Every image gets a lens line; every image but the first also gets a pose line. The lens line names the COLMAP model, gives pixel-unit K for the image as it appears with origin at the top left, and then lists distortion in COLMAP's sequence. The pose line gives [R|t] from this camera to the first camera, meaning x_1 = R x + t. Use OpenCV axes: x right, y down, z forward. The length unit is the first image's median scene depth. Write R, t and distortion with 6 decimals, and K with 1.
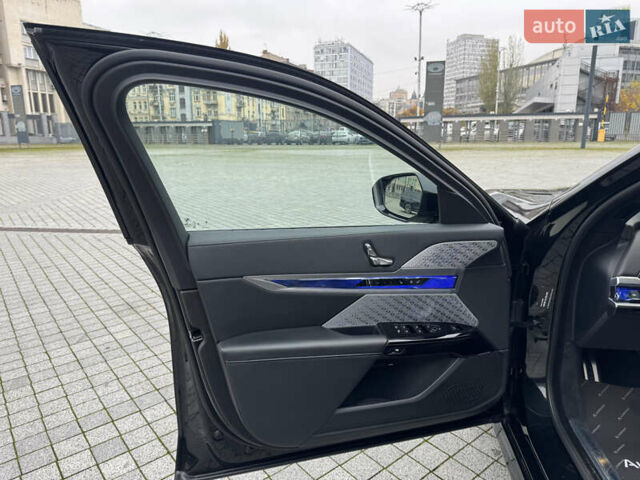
lens RADIAL K [[446.5, 0, 318.8], [0, 446.5, 241.3], [0, 0, 1]] dist [0.067135, -0.078557]
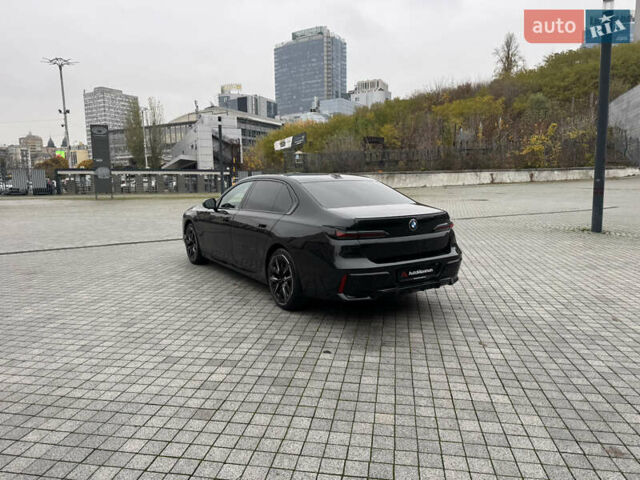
lens RADIAL K [[446.5, 0, 324.3], [0, 446.5, 241.1], [0, 0, 1]] dist [0.067135, -0.078557]
pose [[0.739592, -0.082183, 0.668019, -0.040744], [0.155070, 0.986622, -0.050305, 0.016607], [-0.654948, 0.140795, 0.742442, -0.072363]]
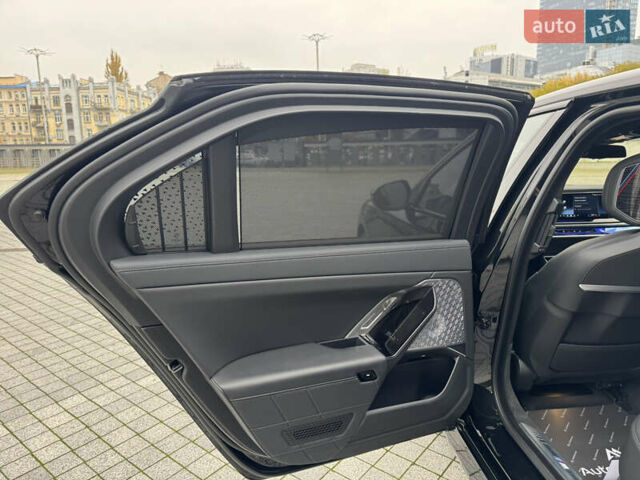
lens RADIAL K [[446.5, 0, 321.4], [0, 446.5, 248.1], [0, 0, 1]] dist [0.067135, -0.078557]
pose [[0.977220, -0.044236, 0.207566, -0.003717], [0.051399, 0.998250, -0.029237, 0.002851], [-0.205909, 0.039240, 0.977784, -0.012167]]
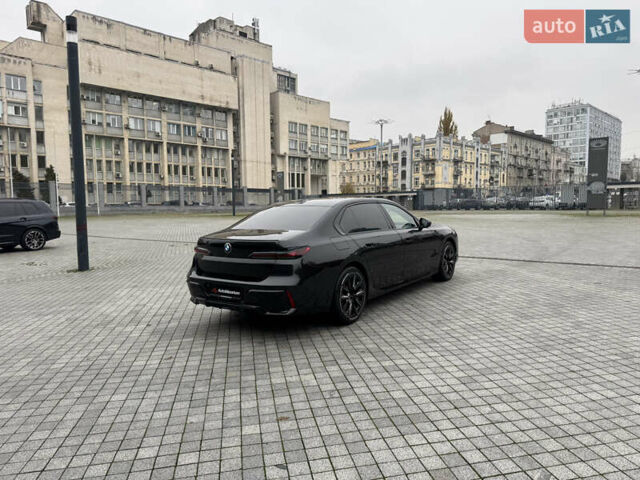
lens RADIAL K [[446.5, 0, 318.4], [0, 446.5, 242.5], [0, 0, 1]] dist [0.067135, -0.078557]
pose [[0.883061, 0.032872, -0.468106, 0.063660], [-0.097895, 0.988500, -0.115259, 0.019081], [0.458934, 0.147606, 0.876123, -0.090111]]
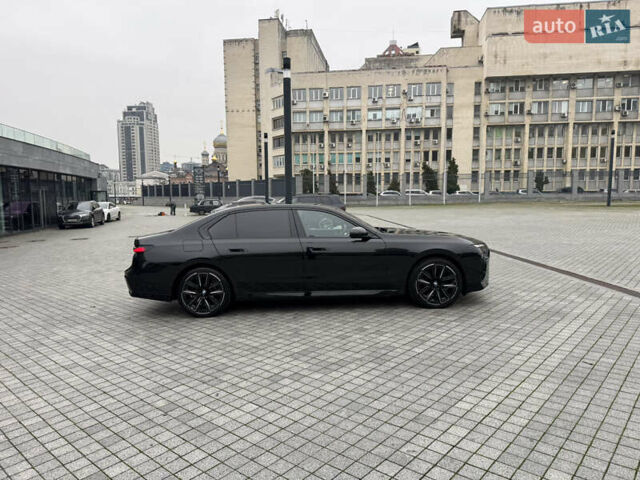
lens RADIAL K [[446.5, 0, 313.8], [0, 446.5, 235.7], [0, 0, 1]] dist [0.067135, -0.078557]
pose [[0.160281, 0.088750, -0.983074, 0.123915], [-0.210973, 0.976015, 0.053715, -0.002321], [0.964262, 0.198793, 0.175160, -0.011903]]
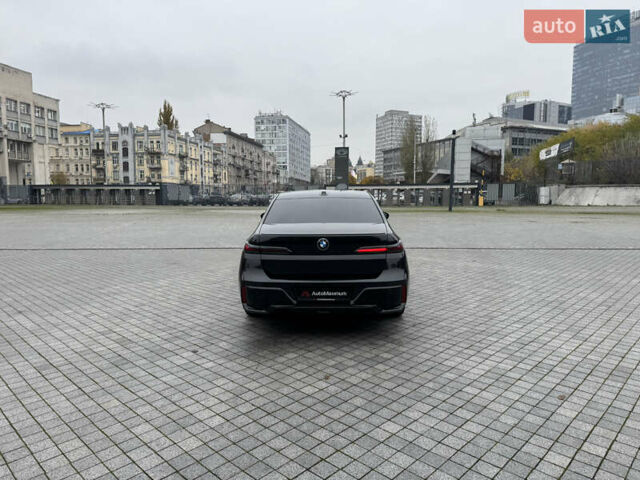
lens RADIAL K [[446.5, 0, 321.9], [0, 446.5, 243.4], [0, 0, 1]] dist [0.067135, -0.078557]
pose [[0.990772, -0.004456, 0.135462, 0.005848], [0.022029, 0.991463, -0.128510, 0.021161], [-0.133733, 0.130309, 0.982413, -0.095738]]
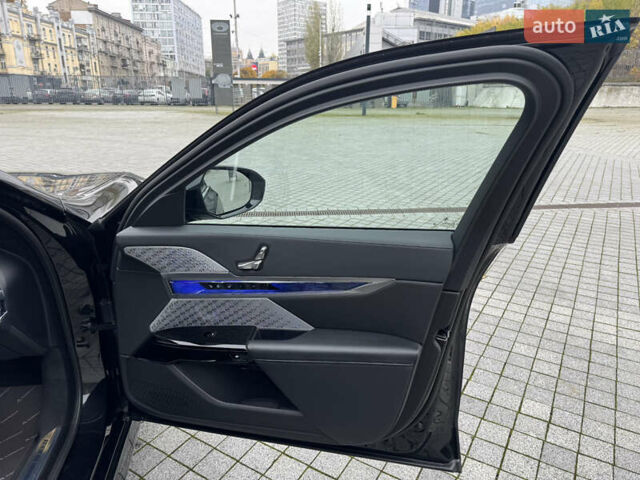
lens RADIAL K [[451.9, 0, 325.0], [0, 451.9, 244.0], [0, 0, 1]] dist [0.027412, -0.036398]
pose [[0.940121, -0.088097, 0.329260, 0.038578], [0.060487, 0.993809, 0.093198, 0.000219], [-0.335432, -0.067701, 0.939629, -0.006749]]
